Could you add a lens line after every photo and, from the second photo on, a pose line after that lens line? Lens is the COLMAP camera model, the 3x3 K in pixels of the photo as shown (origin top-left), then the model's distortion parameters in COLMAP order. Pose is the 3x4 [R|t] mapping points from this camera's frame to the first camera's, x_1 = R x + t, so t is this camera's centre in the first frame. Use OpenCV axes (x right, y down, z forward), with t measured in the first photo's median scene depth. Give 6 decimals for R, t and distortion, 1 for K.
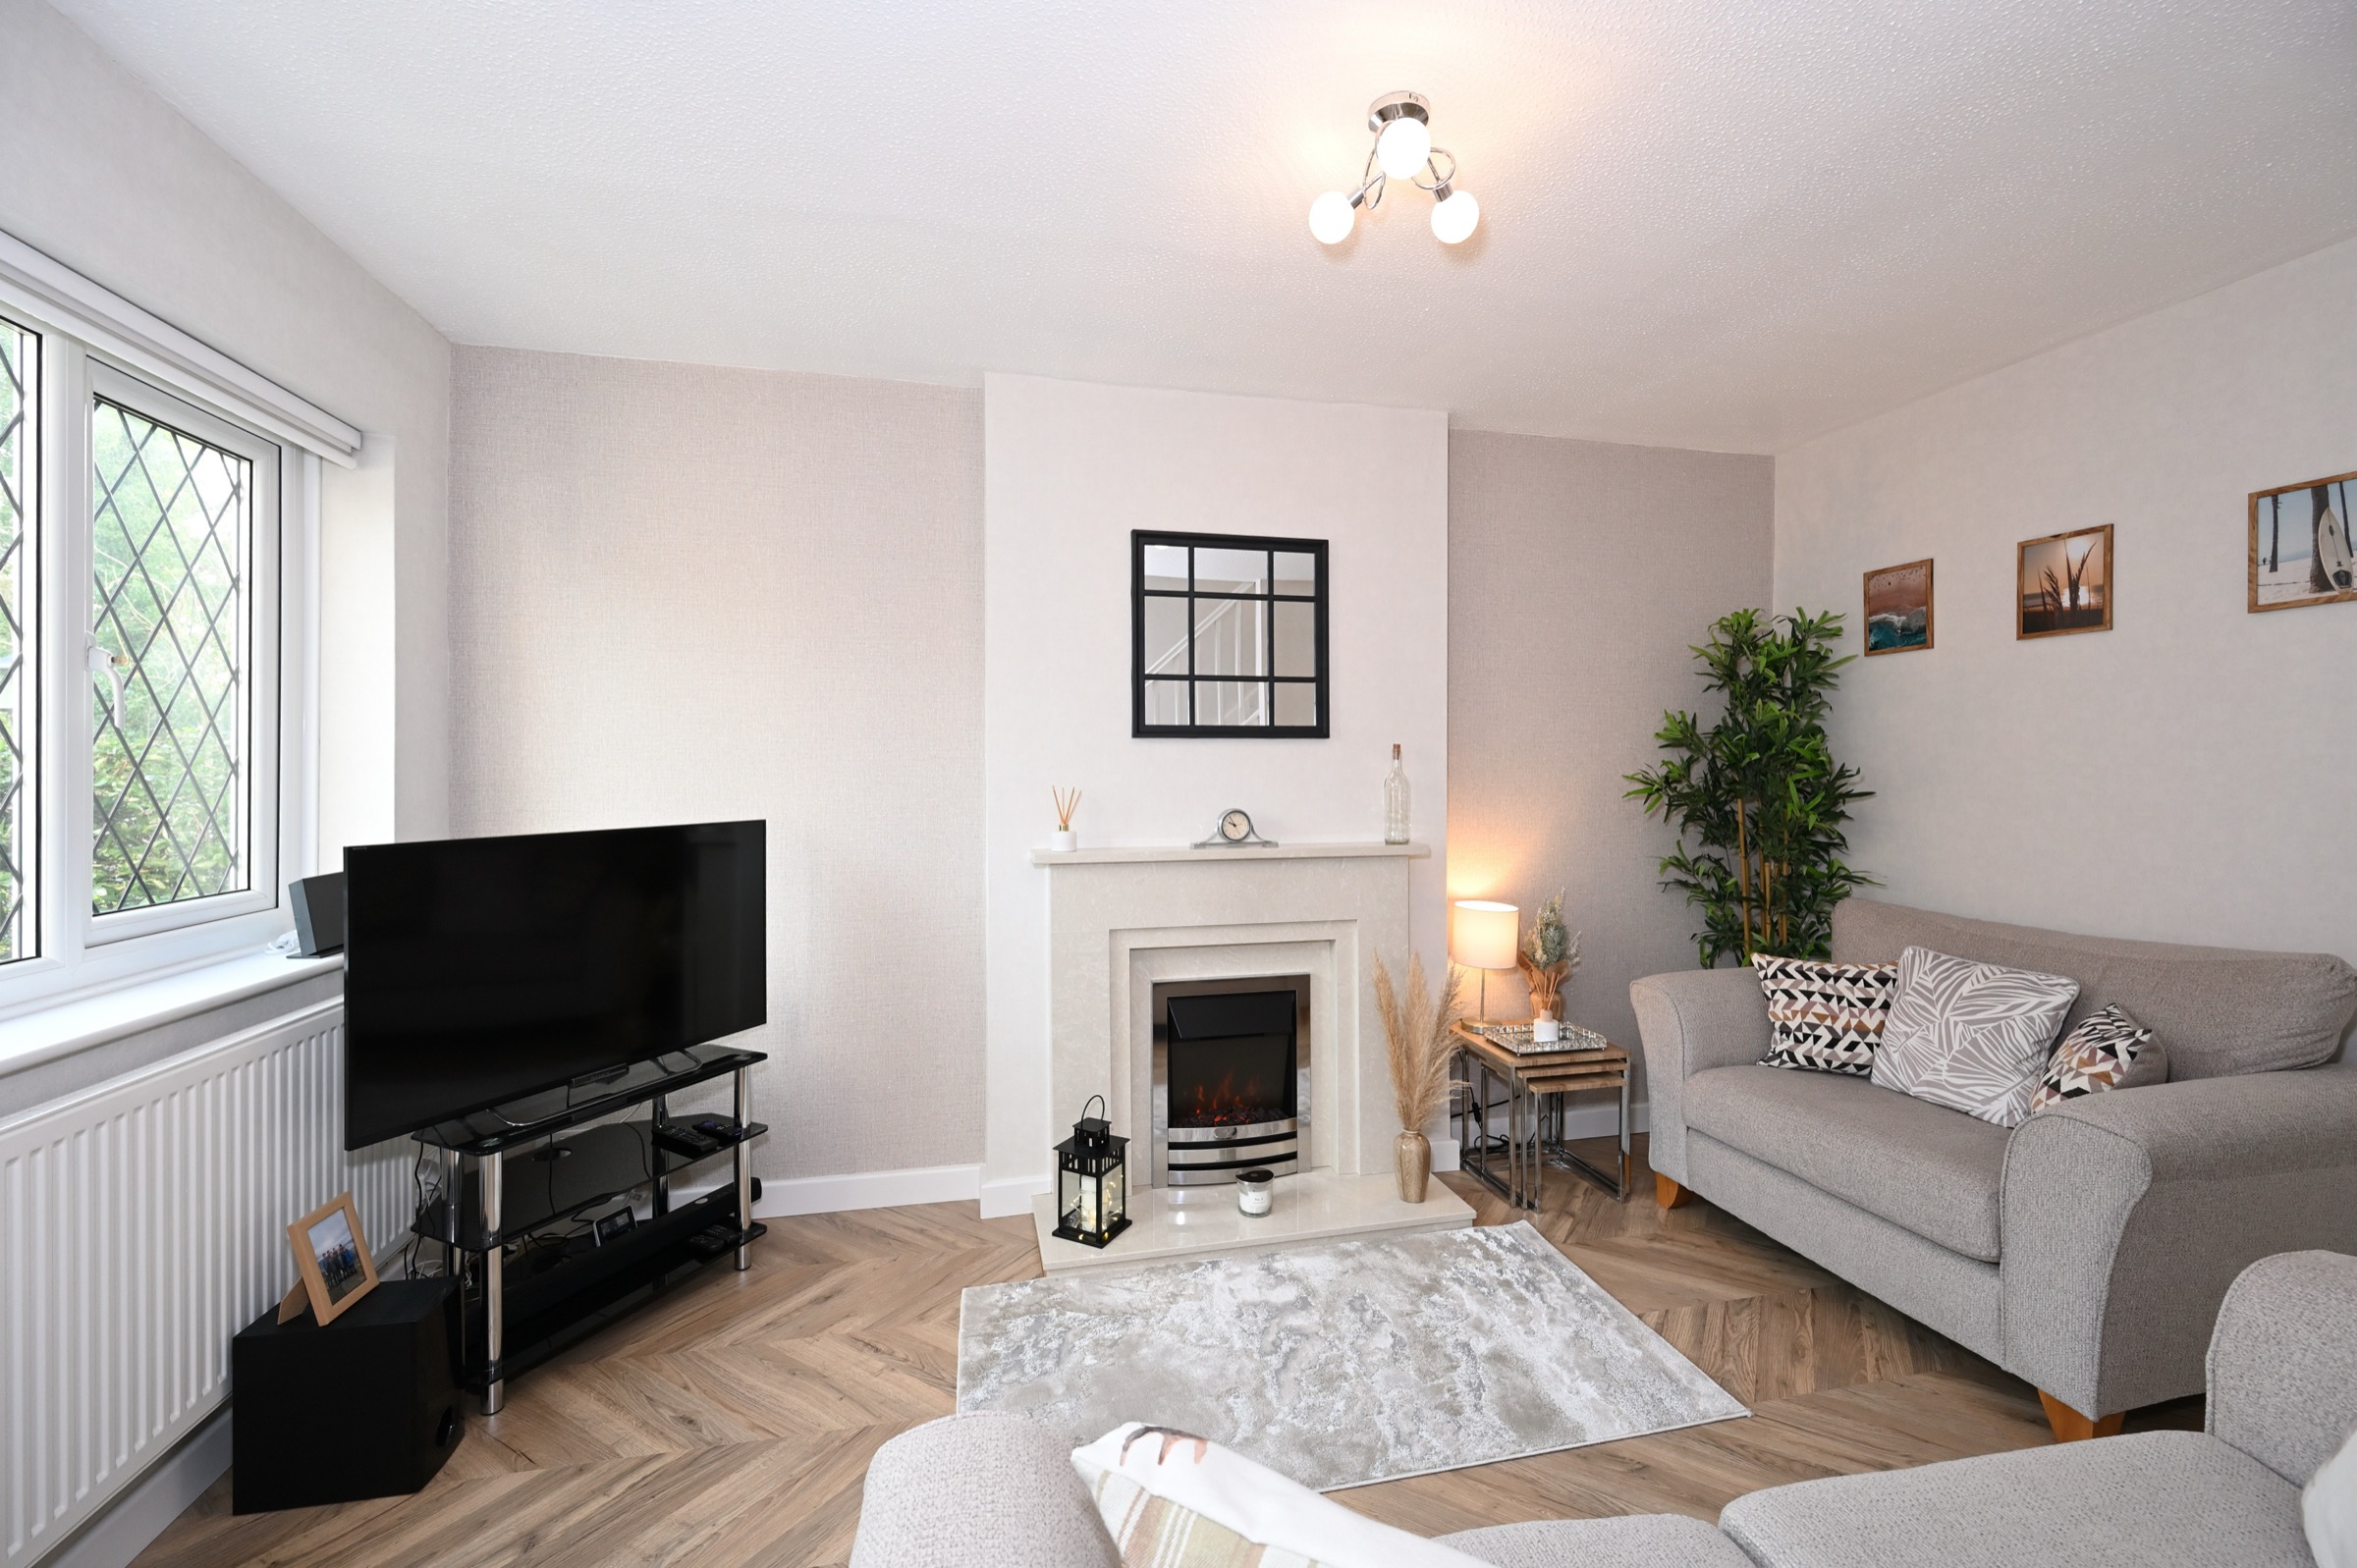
lens RADIAL K [[939.2, 0, 1183.6], [0, 939.2, 769.8], [0, 0, 1]] dist [0.000420, -0.000156]
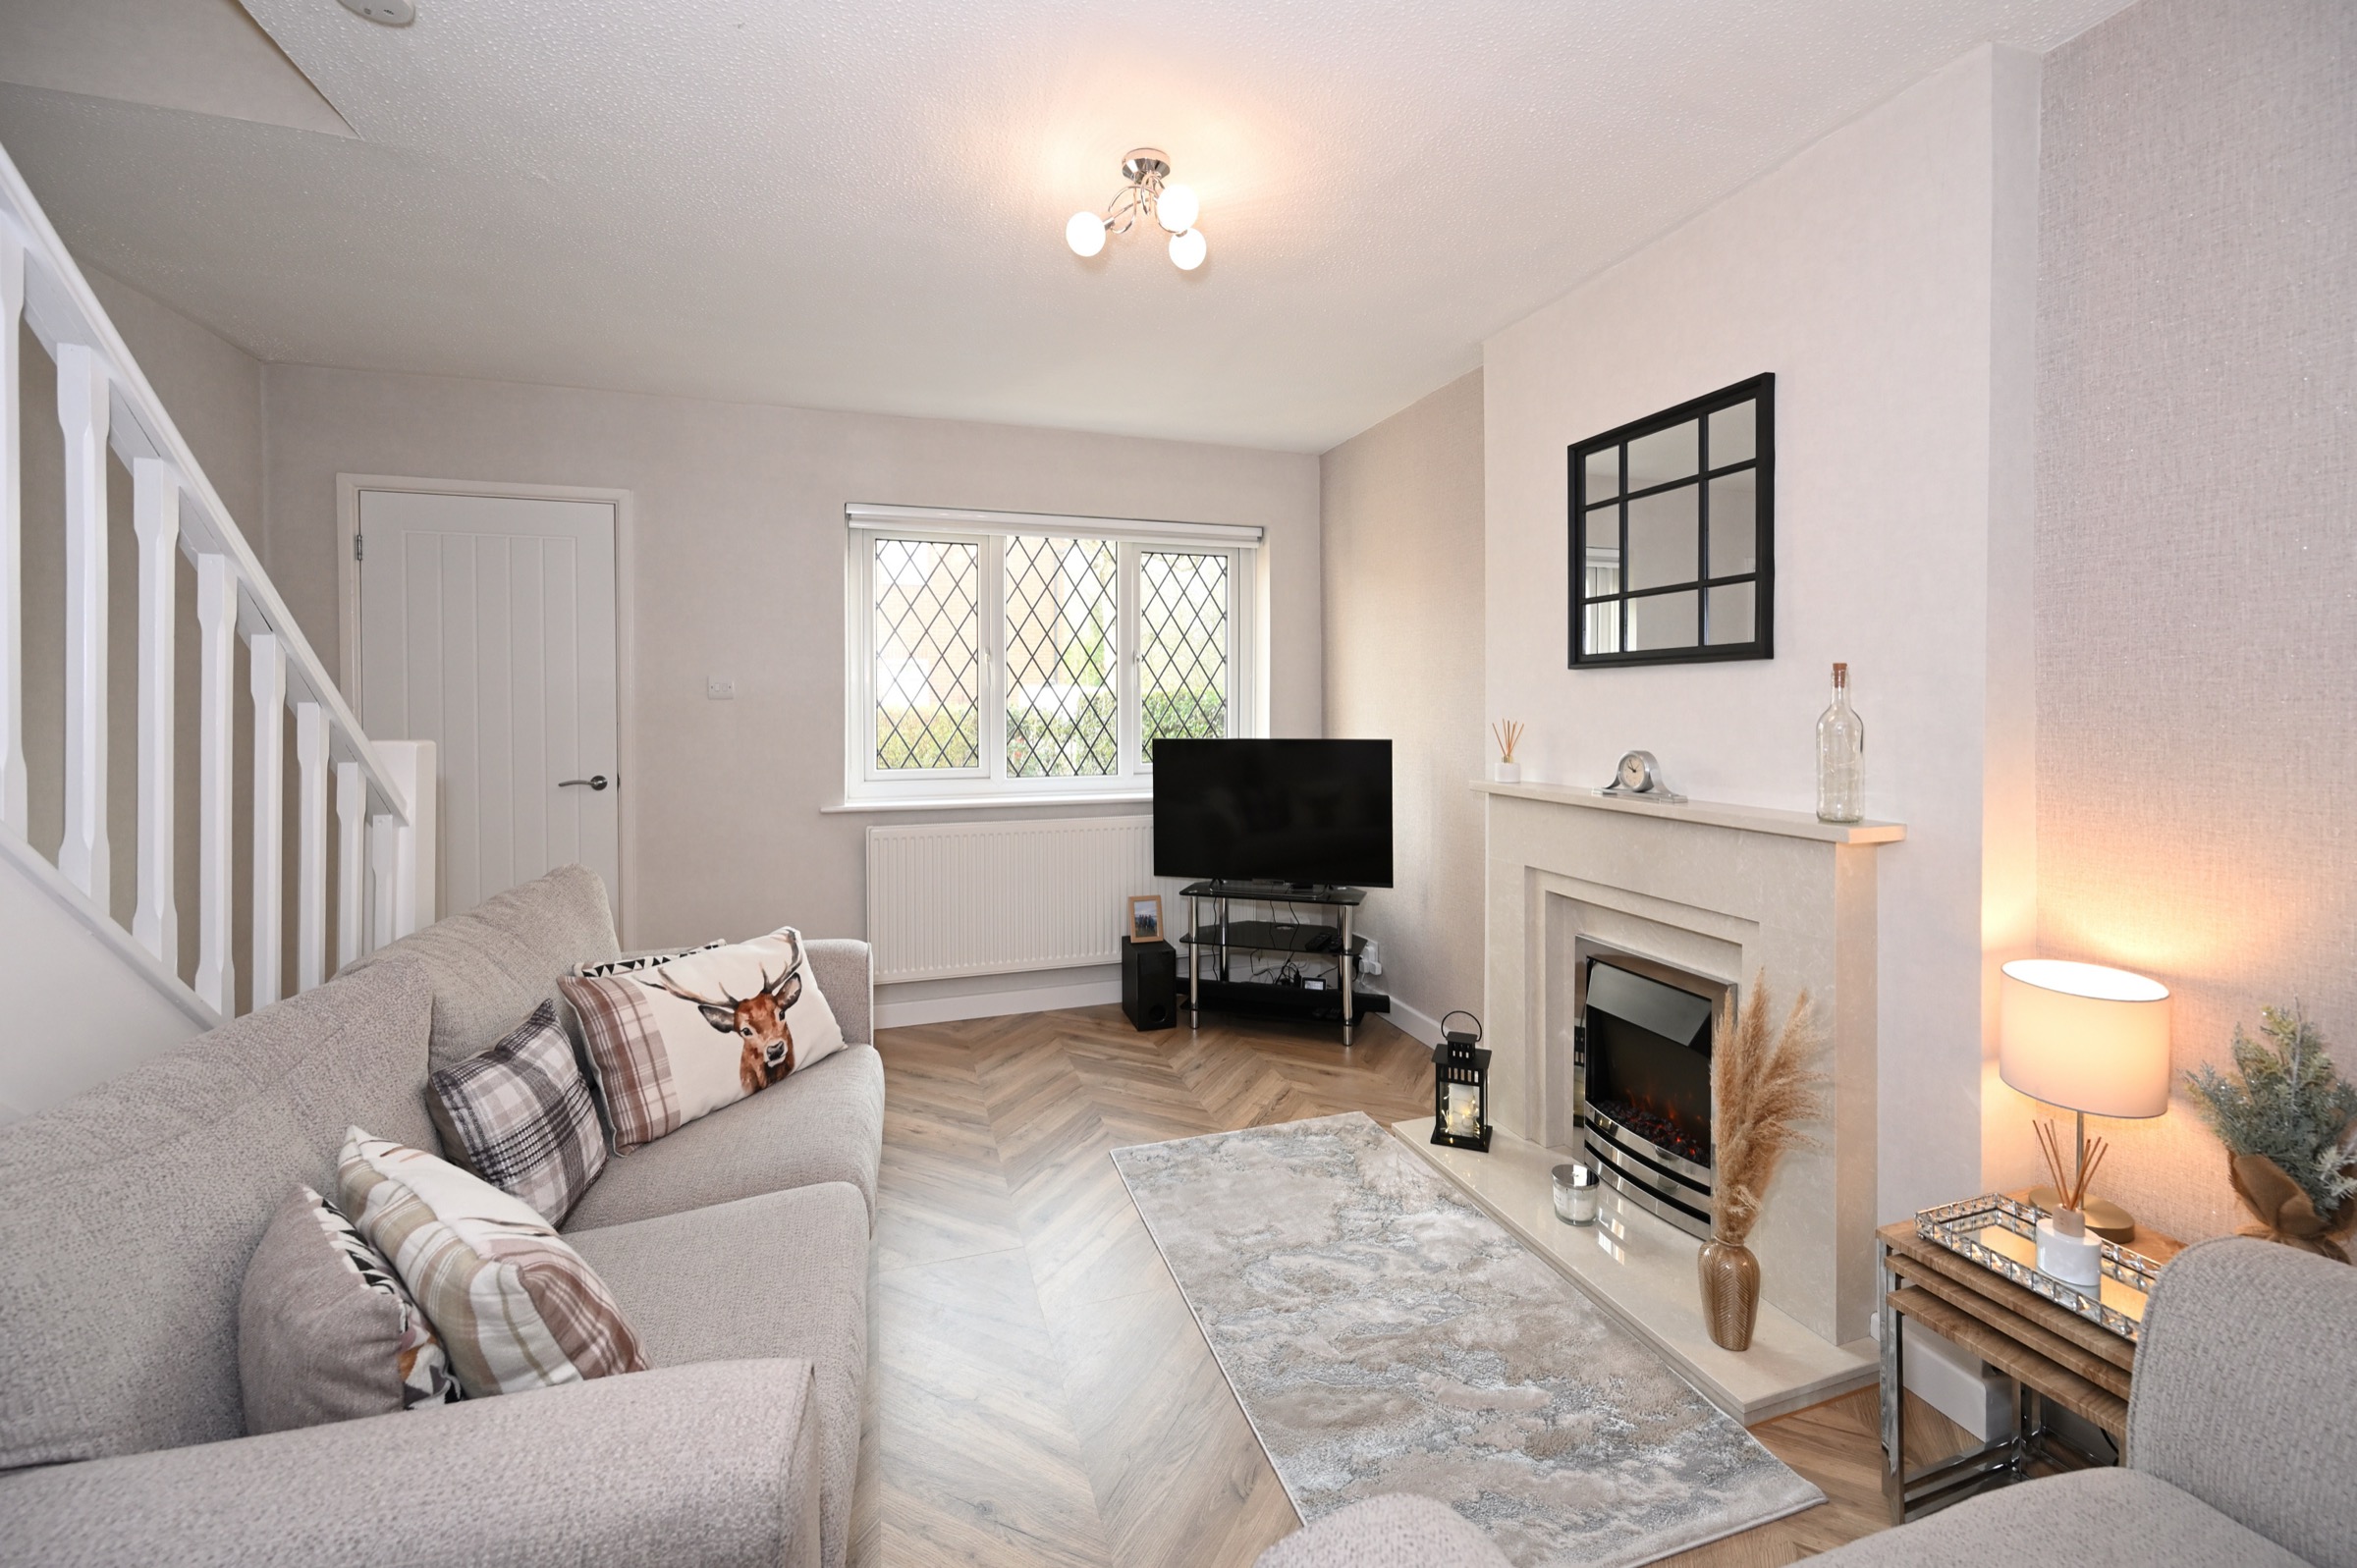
lens RADIAL K [[956.6, 0, 1179.4], [0, 956.6, 702.6], [0, 0, 1]] dist [-0.000516, -0.000124]
pose [[0.097661, 0.001441, -0.995219, 0.844281], [0.006328, 0.999978, 0.002069, -0.005414], [0.995200, -0.006500, 0.097650, 0.515993]]
